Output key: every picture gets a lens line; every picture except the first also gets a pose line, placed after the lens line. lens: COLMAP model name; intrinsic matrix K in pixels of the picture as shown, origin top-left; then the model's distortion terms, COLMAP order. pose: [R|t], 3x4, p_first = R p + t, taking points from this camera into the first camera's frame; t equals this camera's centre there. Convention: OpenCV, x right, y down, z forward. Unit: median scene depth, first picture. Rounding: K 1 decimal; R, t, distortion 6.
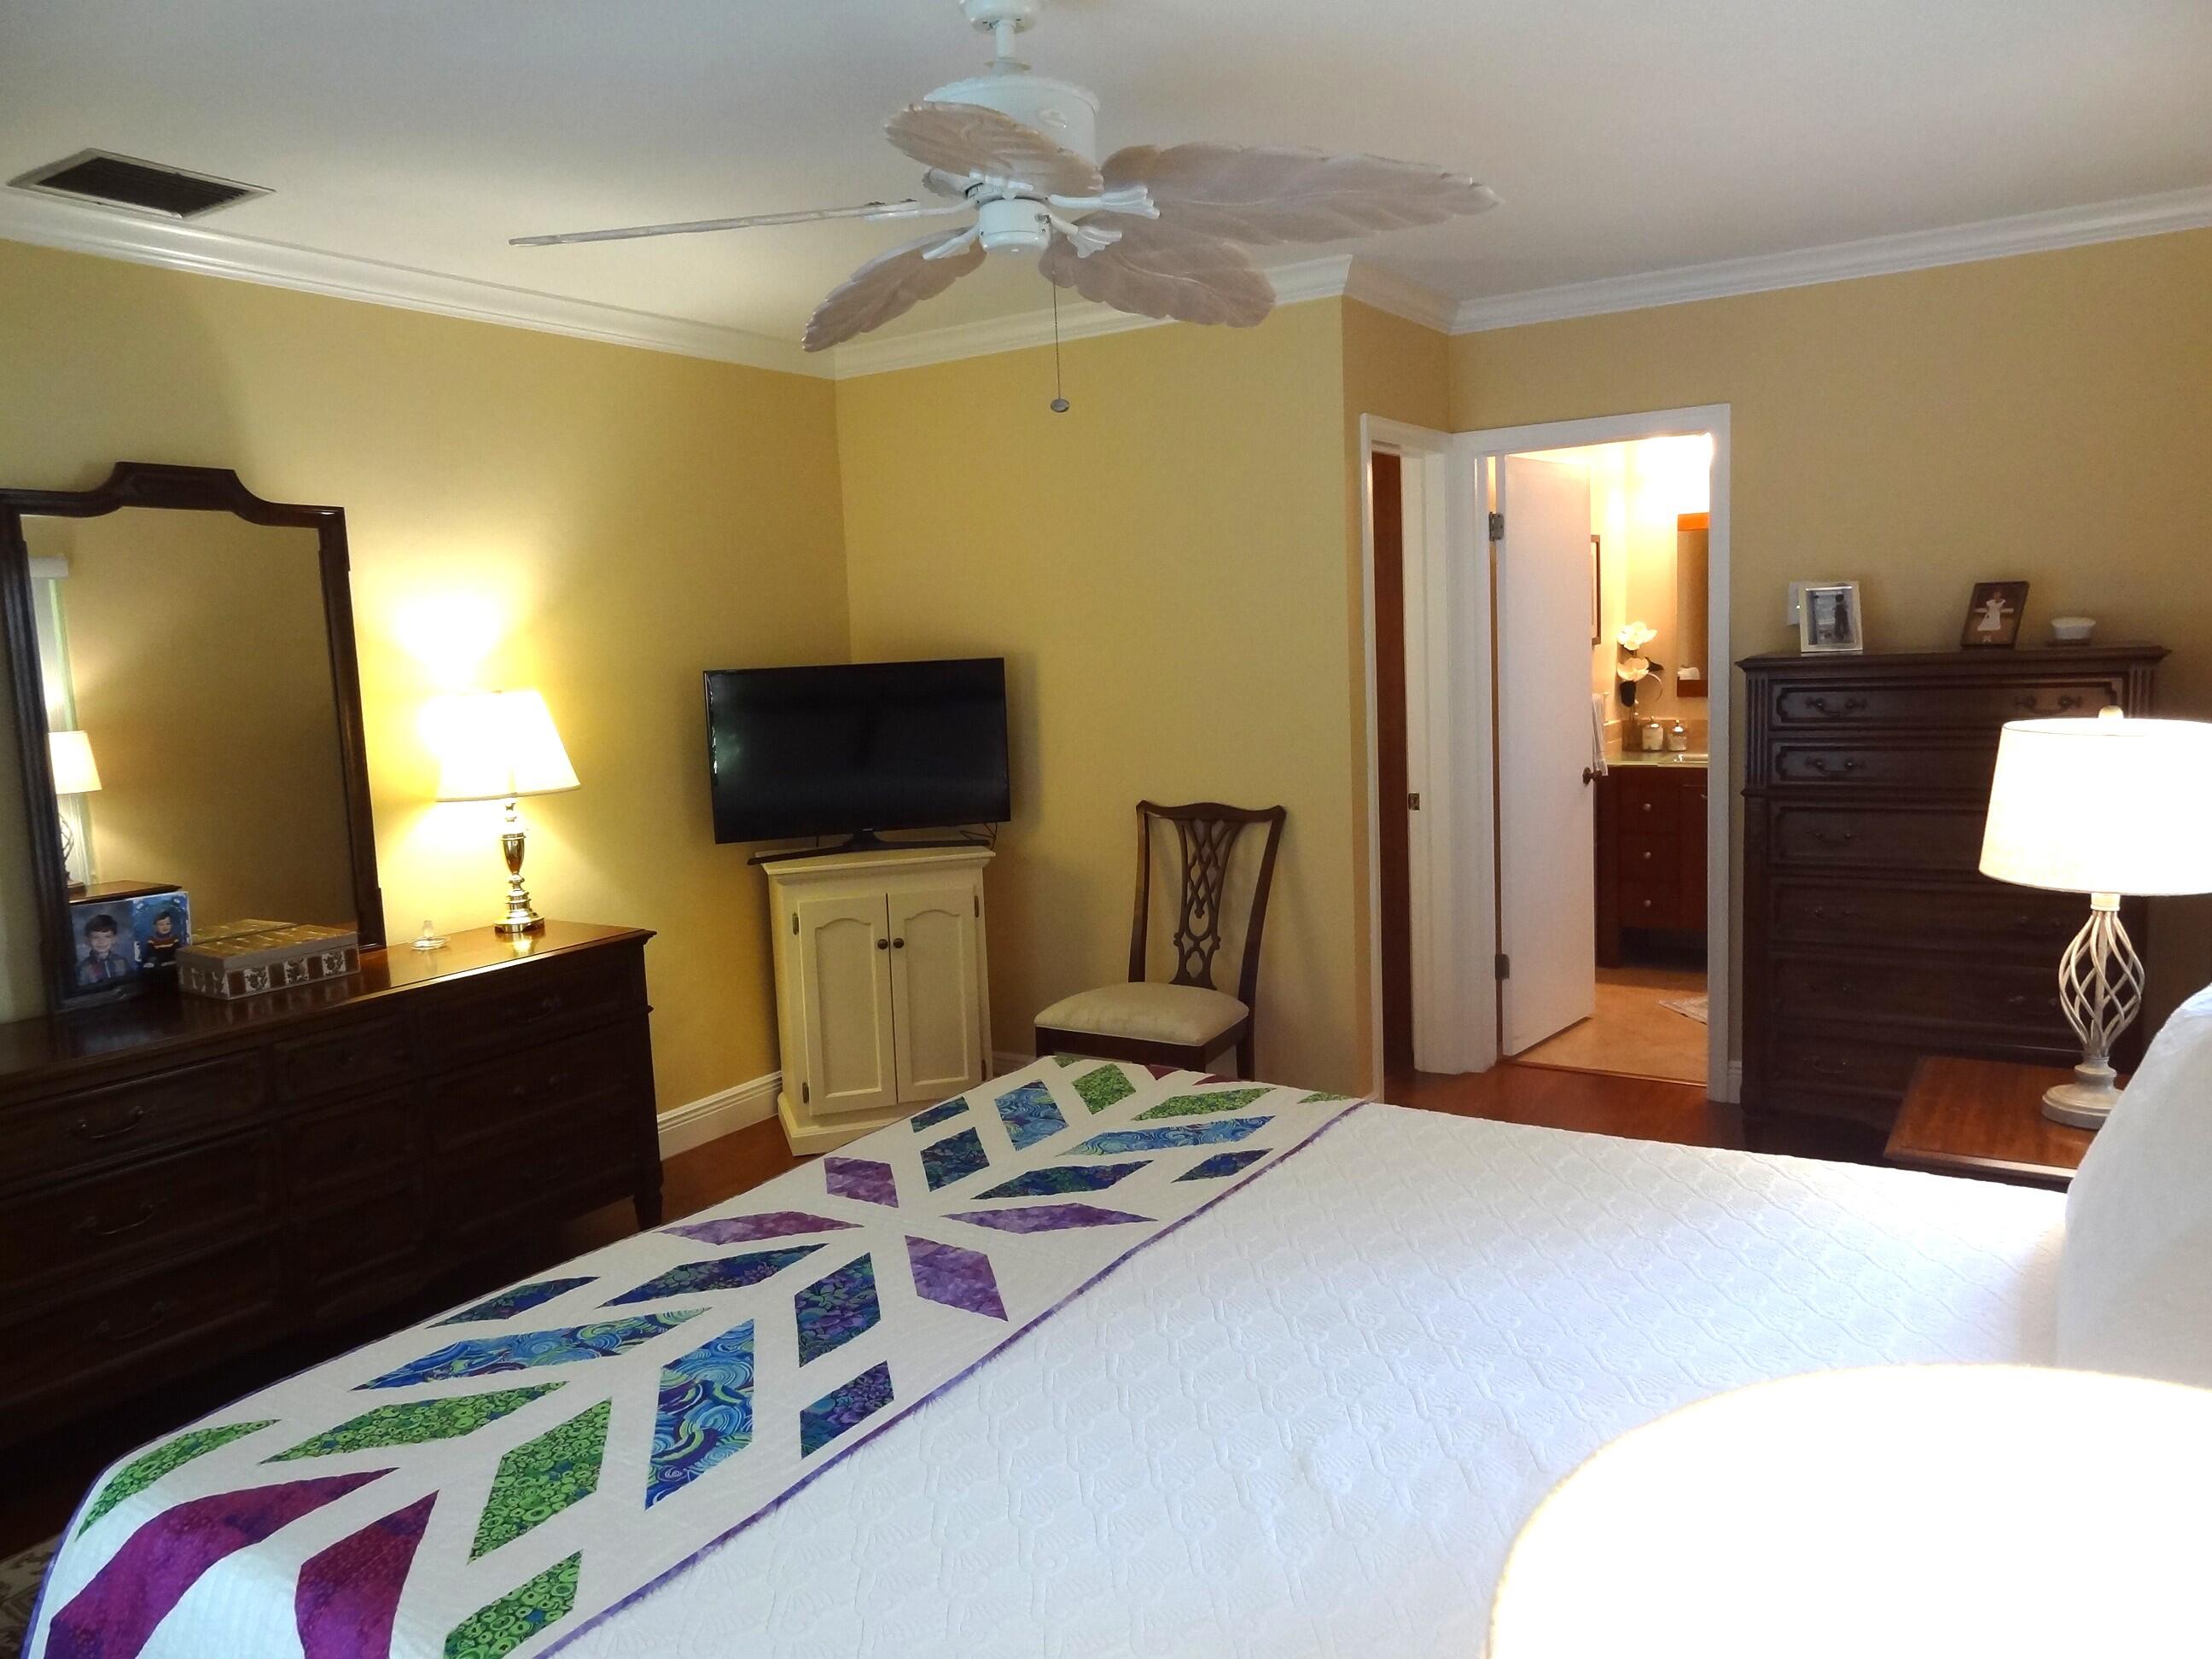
lens RADIAL K [[1545.6, 0, 1106.0], [0, 1545.6, 829.5], [0, 0, 1]] dist [0.000230, 0.006335]
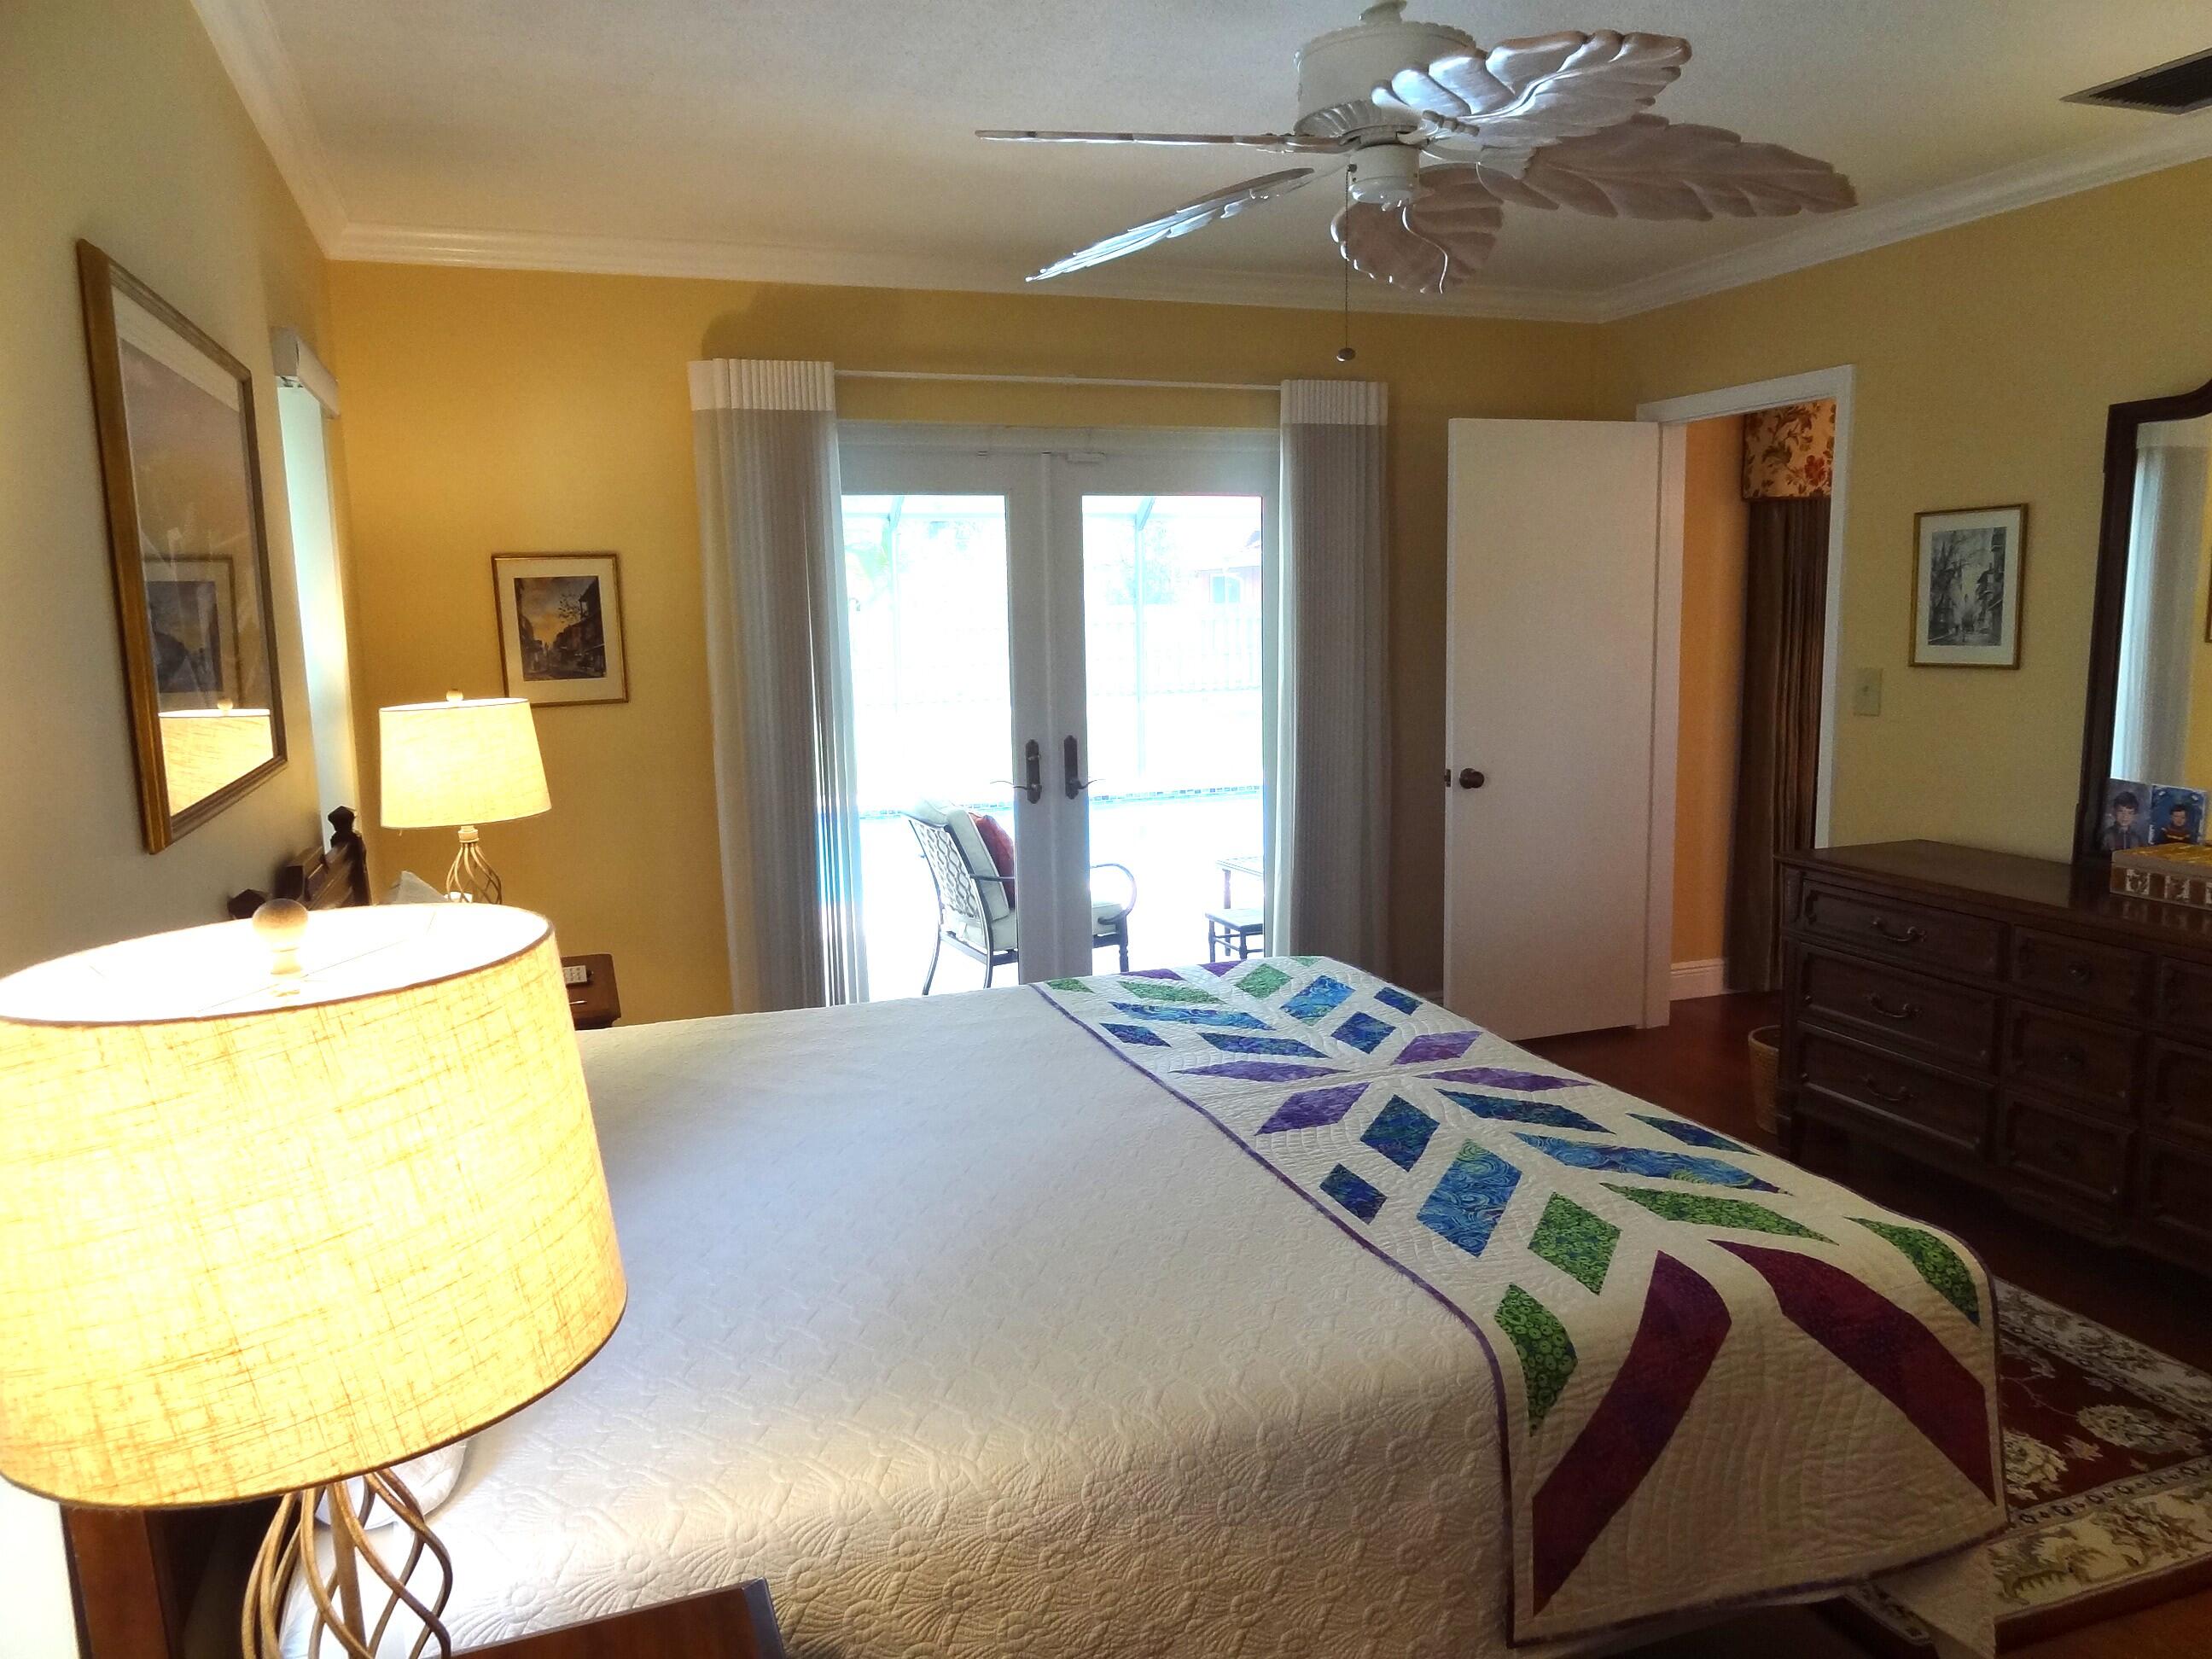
lens RADIAL K [[1545.6, 0, 1106.0], [0, 1545.6, 829.5], [0, 0, 1]] dist [0.000230, 0.006335]
pose [[-0.604315, 0.168445, -0.778736, 0.826566], [-0.055411, 0.966144, 0.251982, -0.199477], [0.794816, 0.195427, -0.574522, 1.378980]]
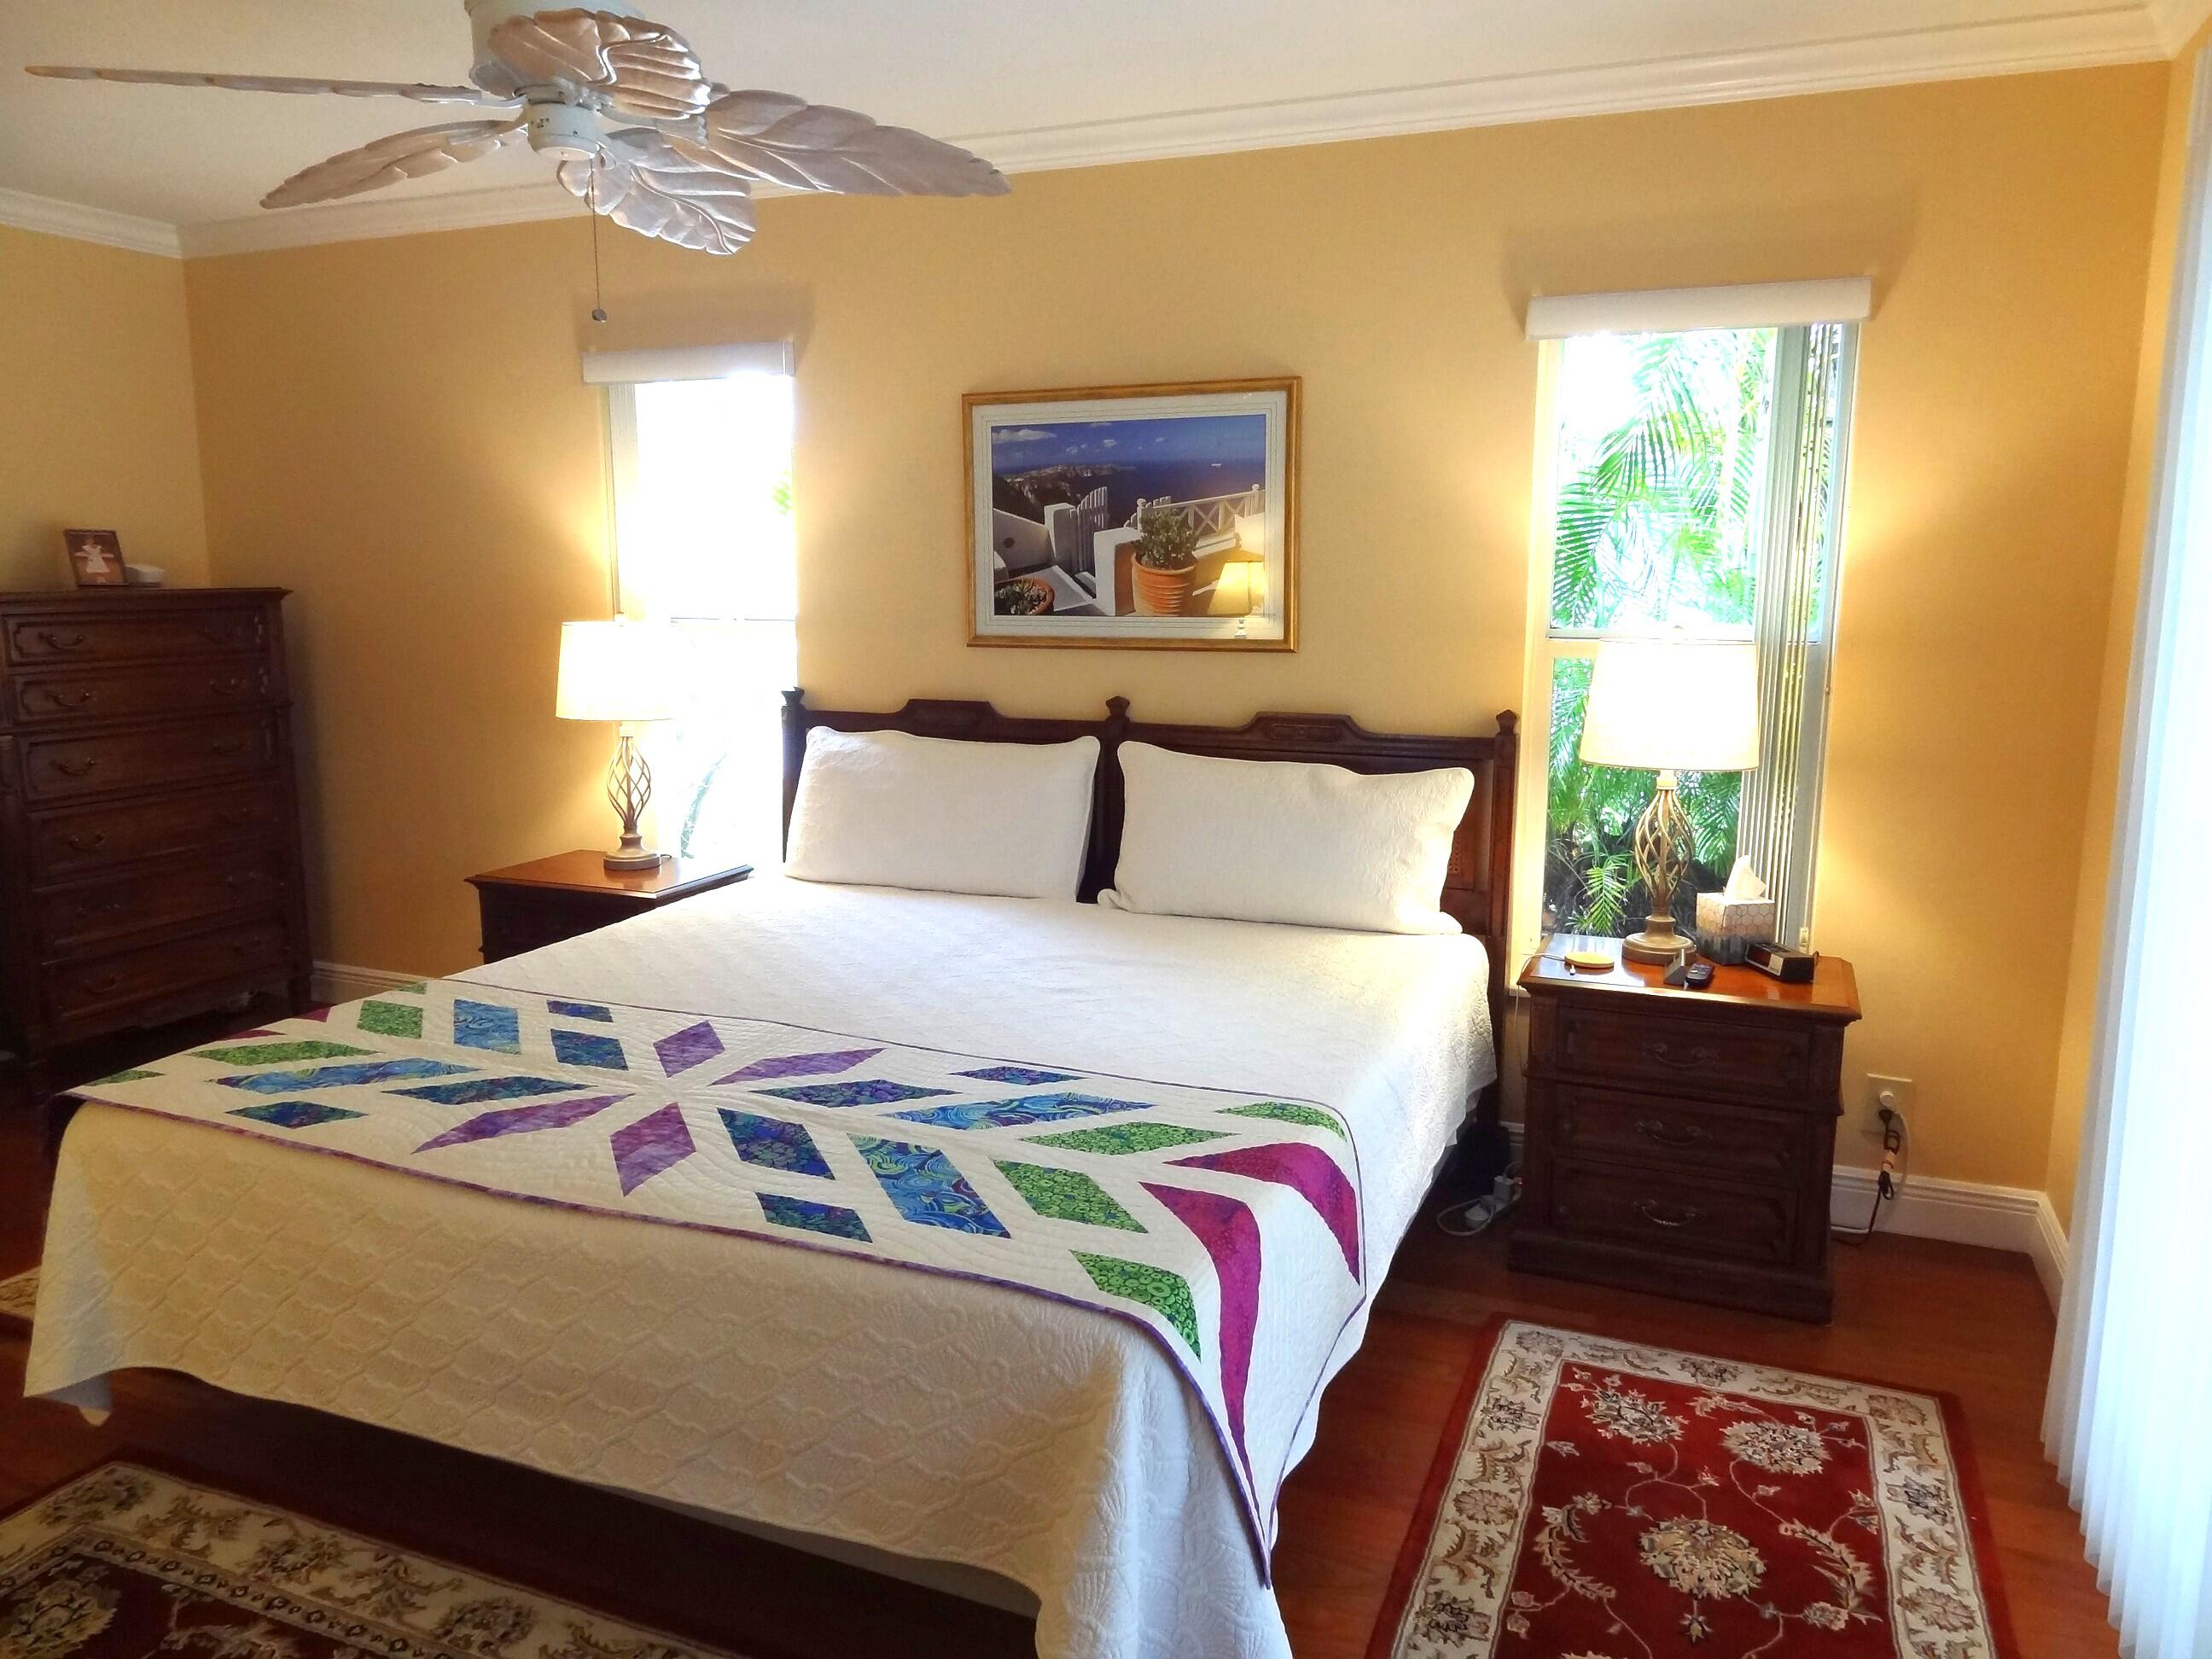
lens RADIAL K [[1545.6, 0, 1106.0], [0, 1545.6, 829.5], [0, 0, 1]] dist [0.000230, 0.006335]
pose [[-0.173158, -0.125677, 0.976843, -1.090842], [0.129742, 0.980271, 0.149116, -0.030617], [-0.976311, 0.152558, -0.153436, 0.793220]]
